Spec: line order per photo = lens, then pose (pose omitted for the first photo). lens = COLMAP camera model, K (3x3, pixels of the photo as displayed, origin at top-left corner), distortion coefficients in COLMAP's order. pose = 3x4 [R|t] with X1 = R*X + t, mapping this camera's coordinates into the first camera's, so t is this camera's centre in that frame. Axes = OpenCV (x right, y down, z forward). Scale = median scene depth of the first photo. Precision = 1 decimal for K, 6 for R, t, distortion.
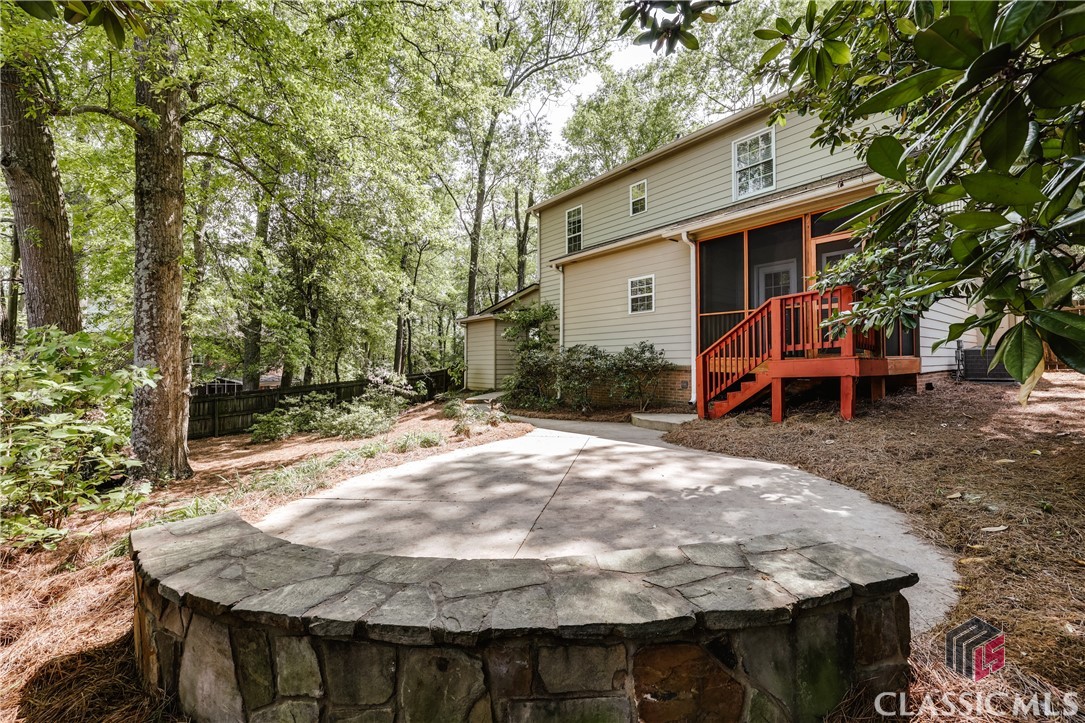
lens RADIAL K [[432.0, 0, 542.5], [0, 432.0, 361.5], [0, 0, 1]] dist [0.003755, 0.000512]
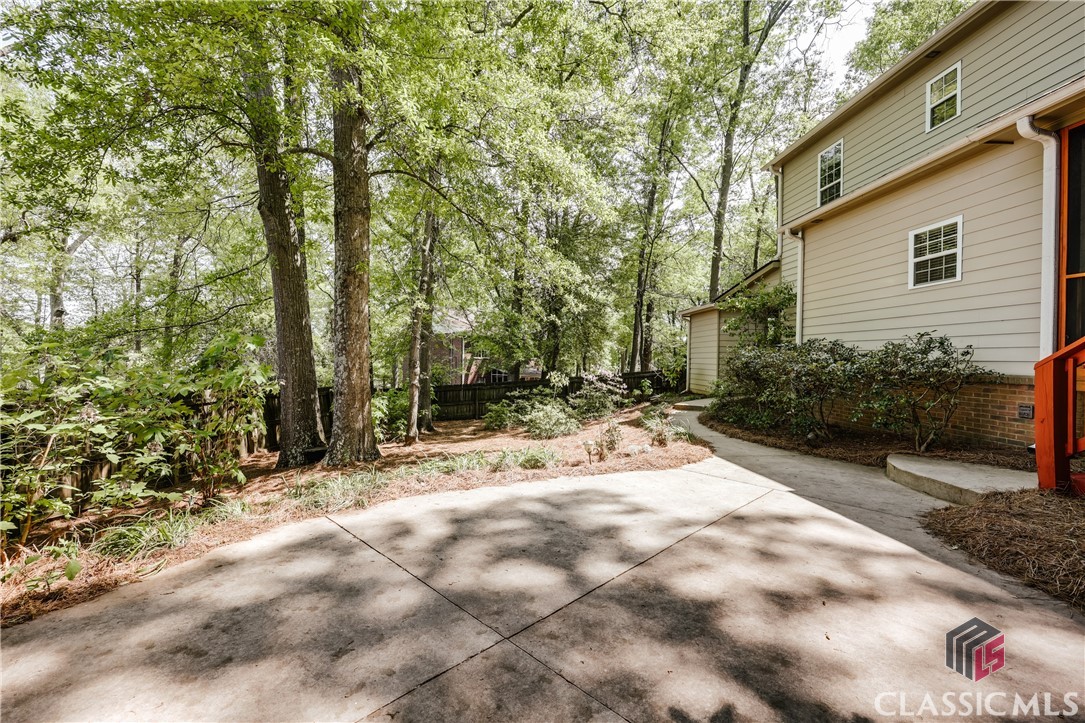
lens RADIAL K [[432.0, 0, 542.5], [0, 432.0, 361.5], [0, 0, 1]] dist [0.003755, 0.000512]
pose [[0.829912, 0.016992, -0.557635, 0.114587], [-0.012095, 0.999849, 0.012467, -0.006966], [0.557763, -0.003602, 0.829993, 0.195452]]
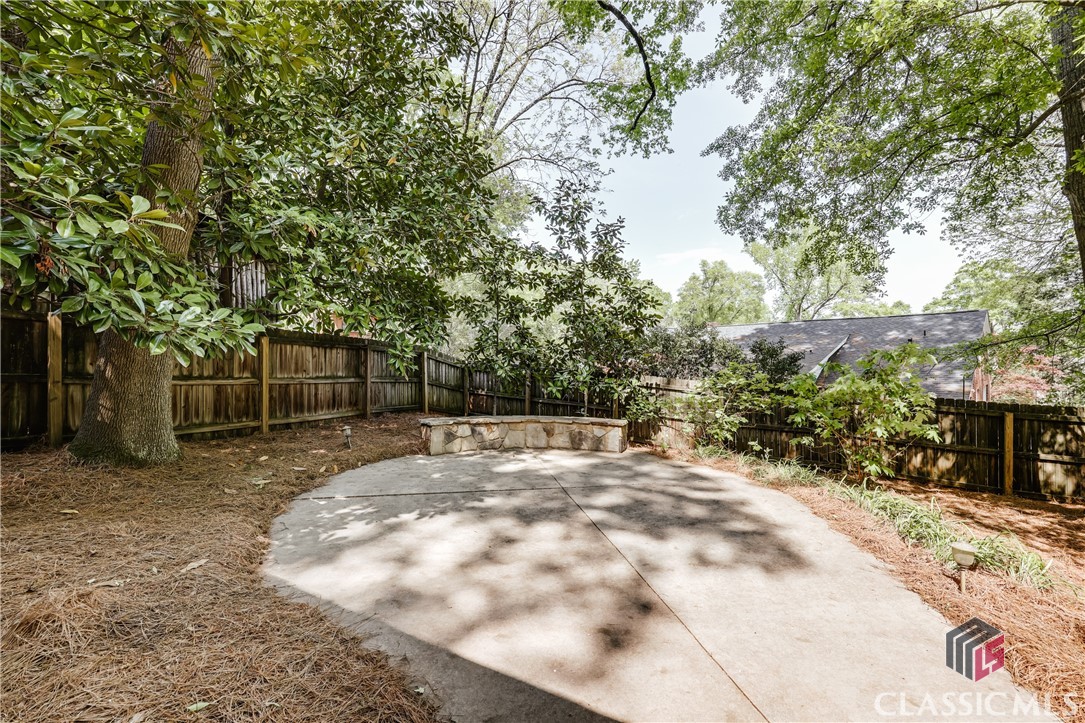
lens RADIAL K [[432.0, 0, 542.5], [0, 432.0, 361.5], [0, 0, 1]] dist [0.003755, 0.000512]
pose [[-0.918154, -0.008448, -0.396133, 0.194961], [-0.001319, 0.999832, -0.018265, -0.008461], [0.396221, -0.016247, -0.918011, 0.737550]]
